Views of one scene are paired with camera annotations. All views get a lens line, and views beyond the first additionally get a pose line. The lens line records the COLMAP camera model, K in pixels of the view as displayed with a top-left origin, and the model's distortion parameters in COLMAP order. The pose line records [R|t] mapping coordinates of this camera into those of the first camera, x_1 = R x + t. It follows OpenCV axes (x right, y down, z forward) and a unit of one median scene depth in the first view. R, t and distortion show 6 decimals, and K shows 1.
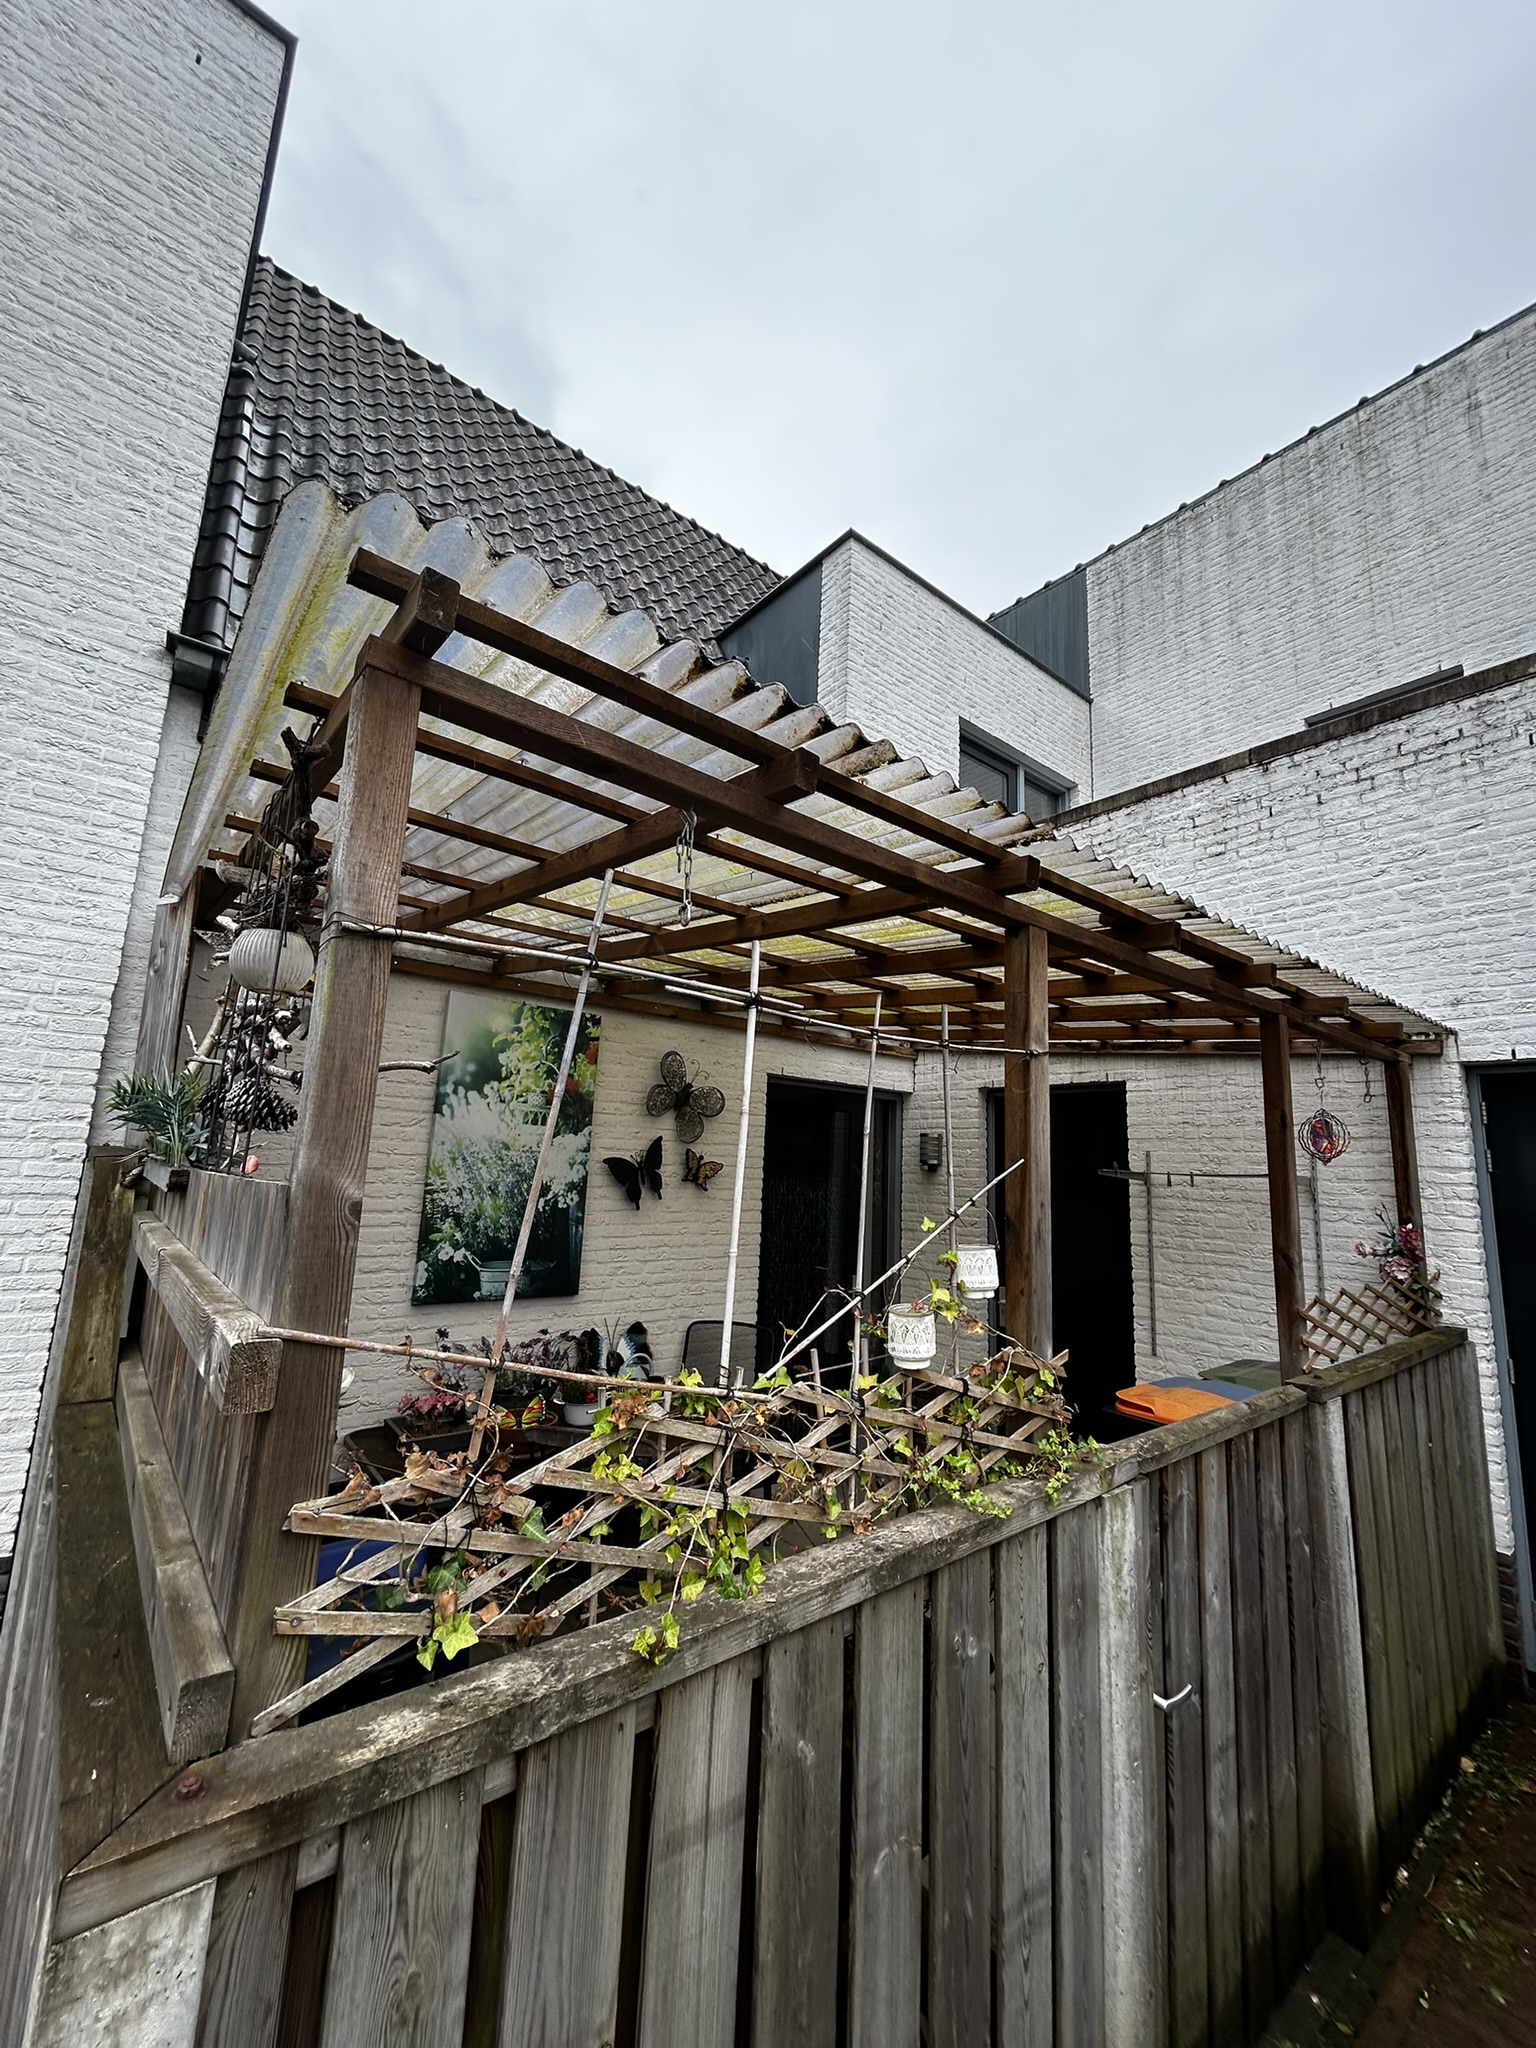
lens RADIAL K [[827.0, 0, 770.9], [0, 827.0, 1024.7], [0, 0, 1]] dist [0.000066, 0.000615]
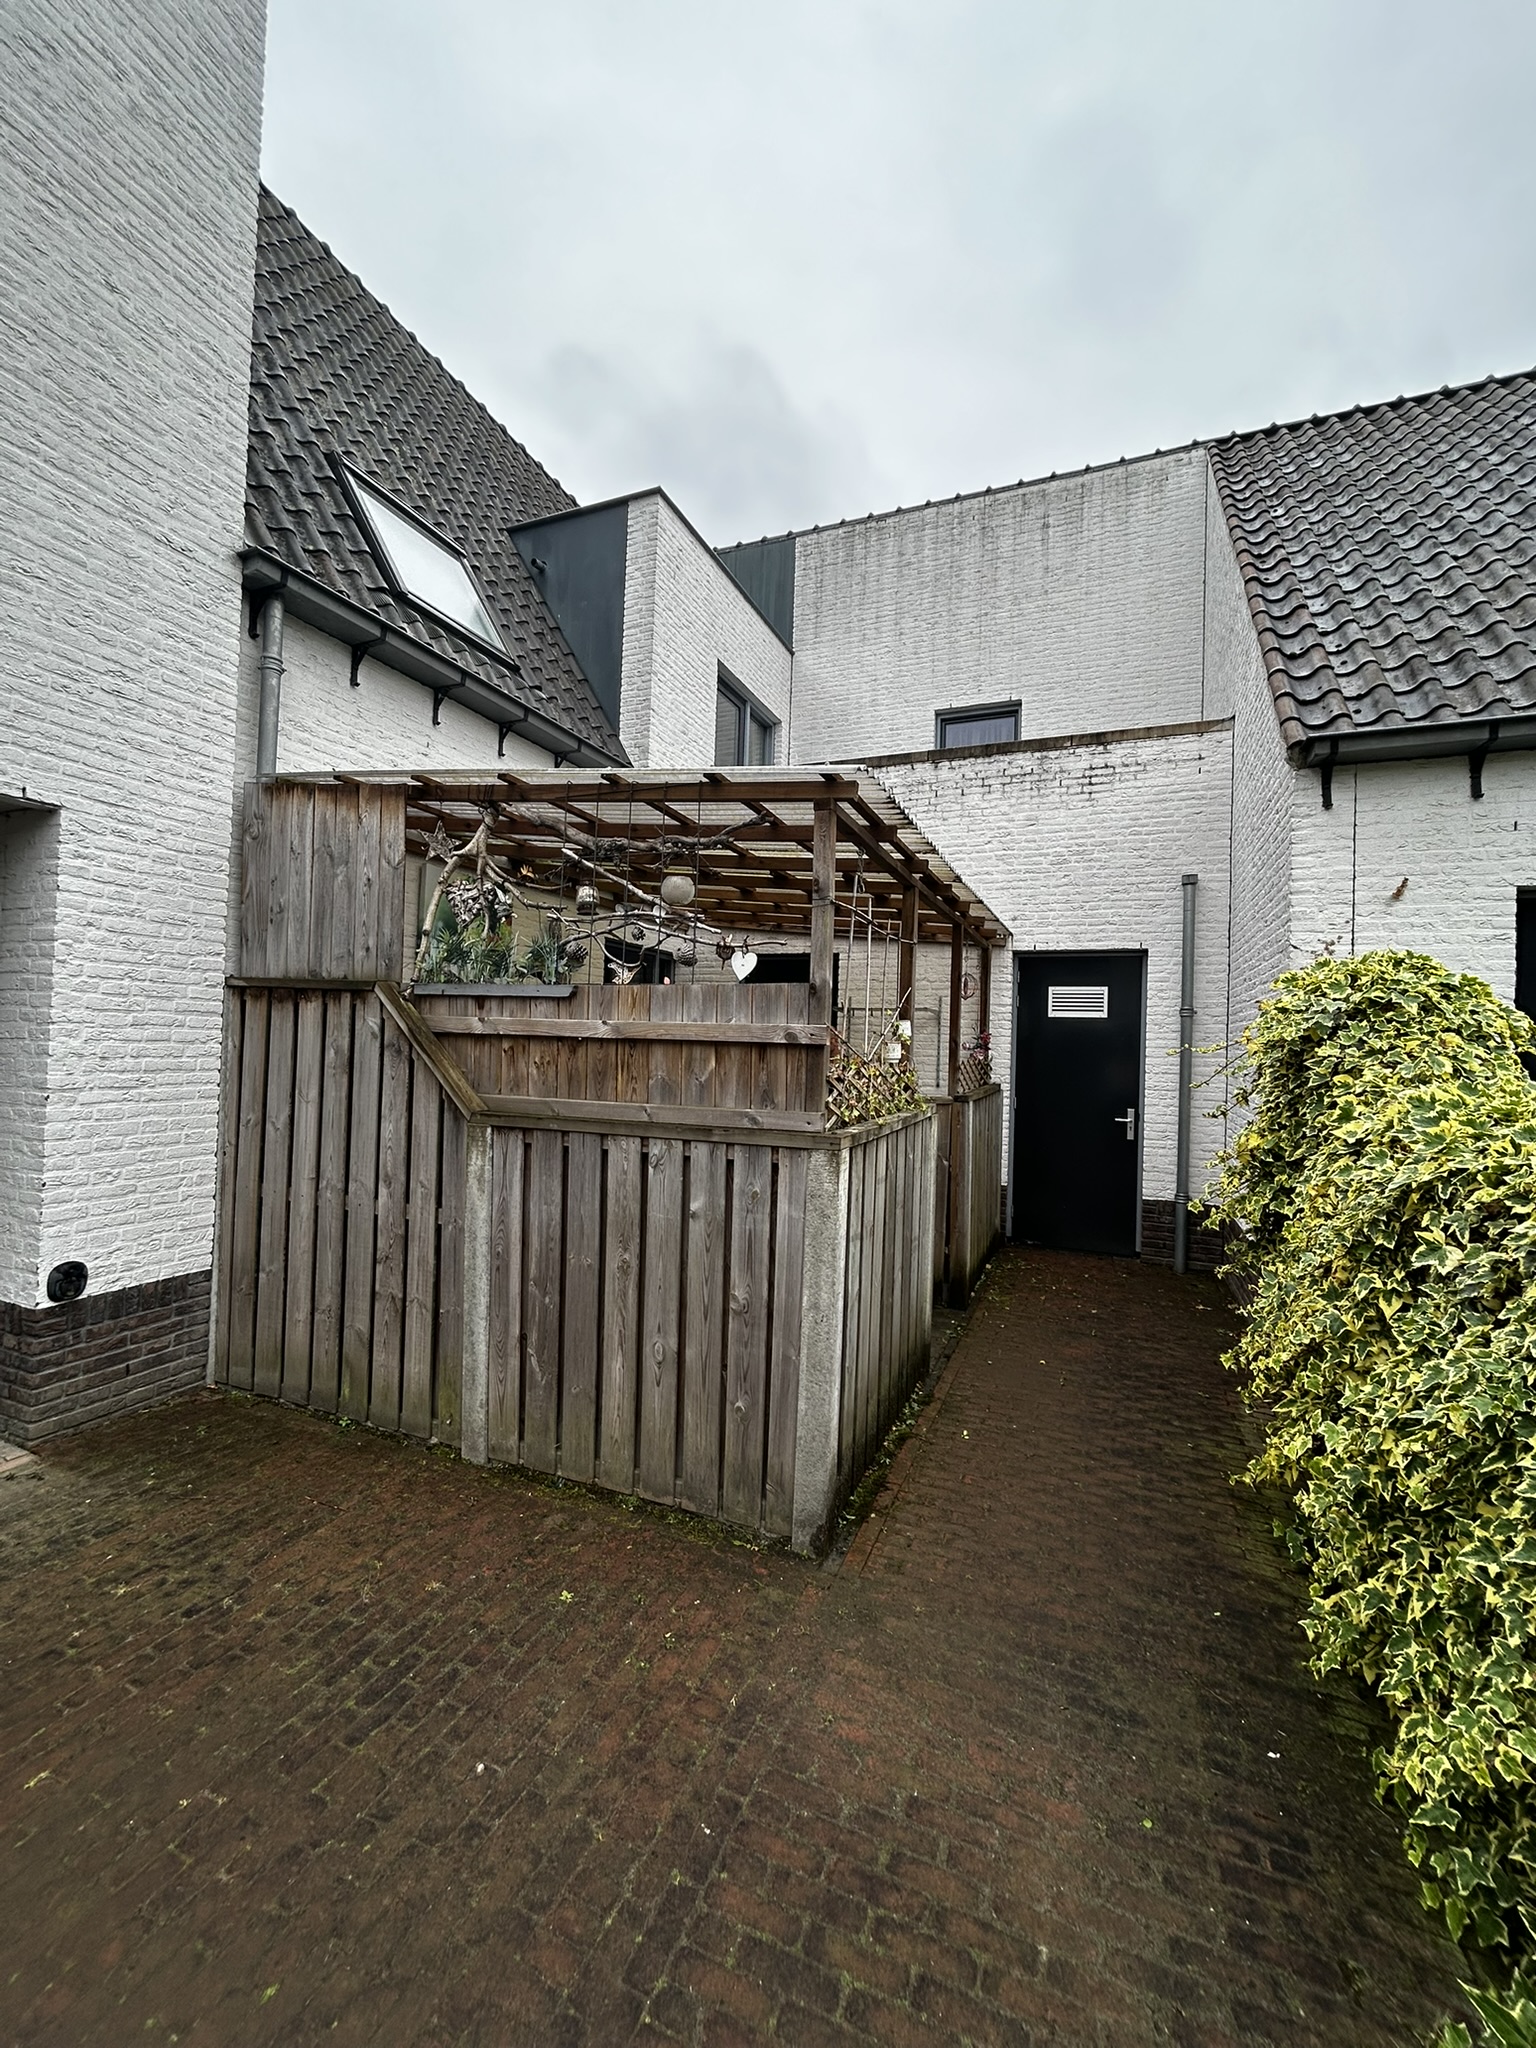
lens RADIAL K [[827.0, 0, 767.6], [0, 827.0, 1025.6], [0, 0, 1]] dist [0.000066, 0.000615]
pose [[0.882332, -0.004619, 0.470604, -0.533344], [-0.075113, 0.985752, 0.150504, -0.026473], [-0.464594, -0.168143, 0.869414, -0.404825]]
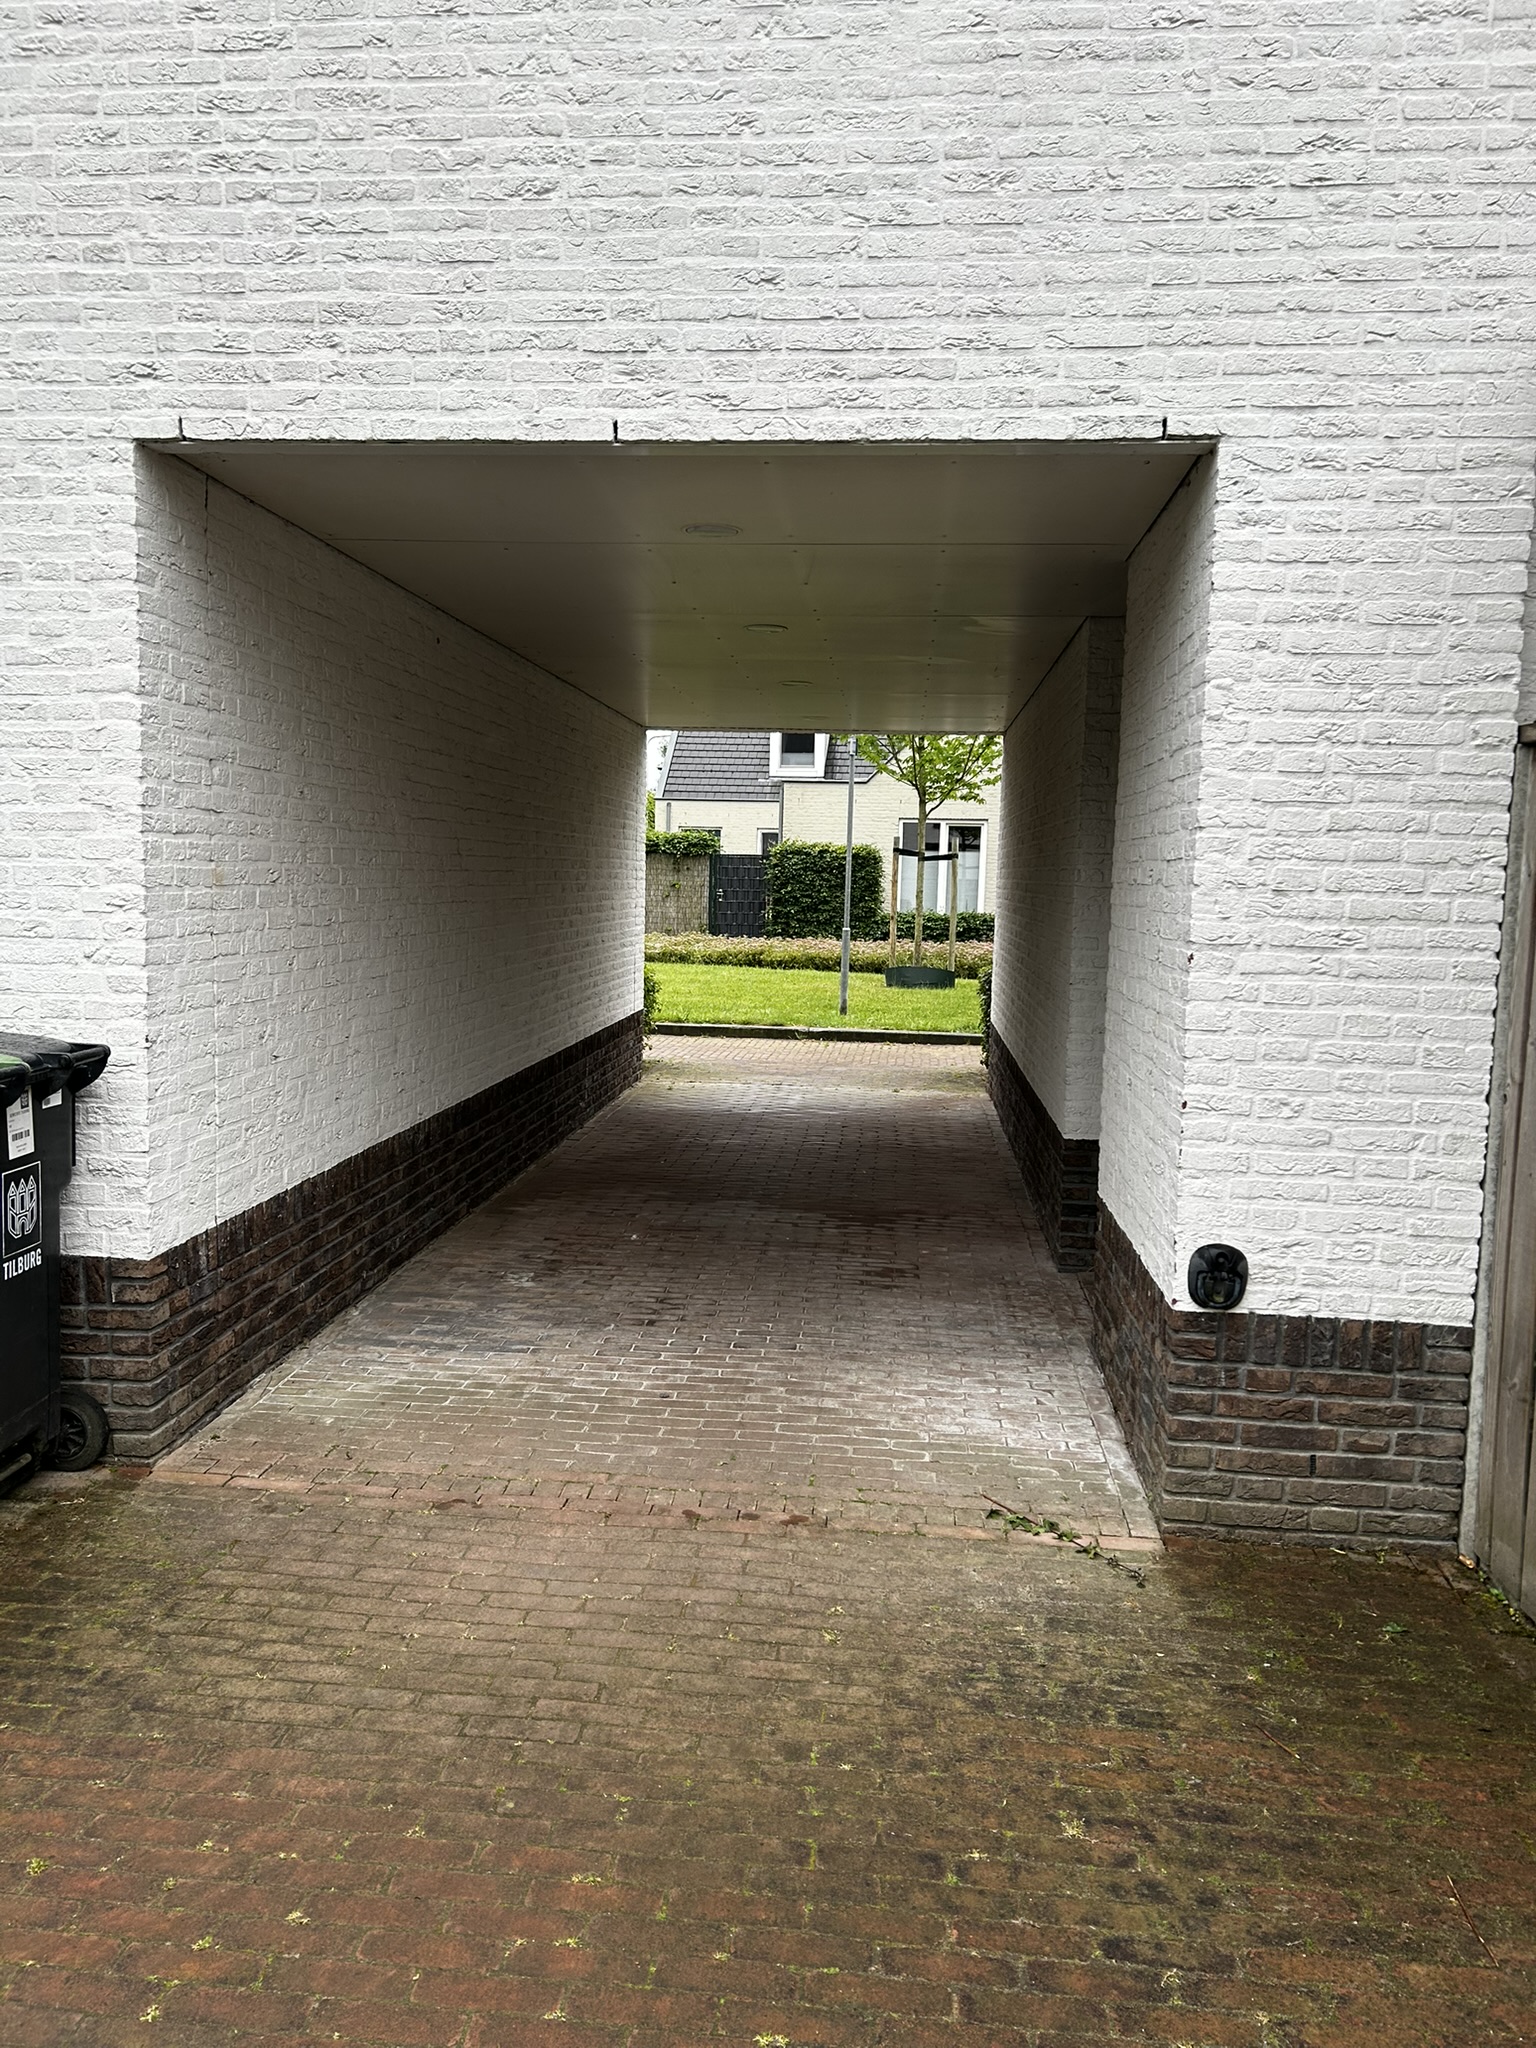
lens RADIAL K [[1542.6, 0, 769.5], [0, 1542.6, 1031.7], [0, 0, 1]] dist [0.033301, -0.023522]
pose [[0.716375, 0.048722, -0.696012, -0.324144], [0.122868, 0.973160, 0.194585, 0.060402], [0.686811, -0.224913, 0.691161, -0.162161]]
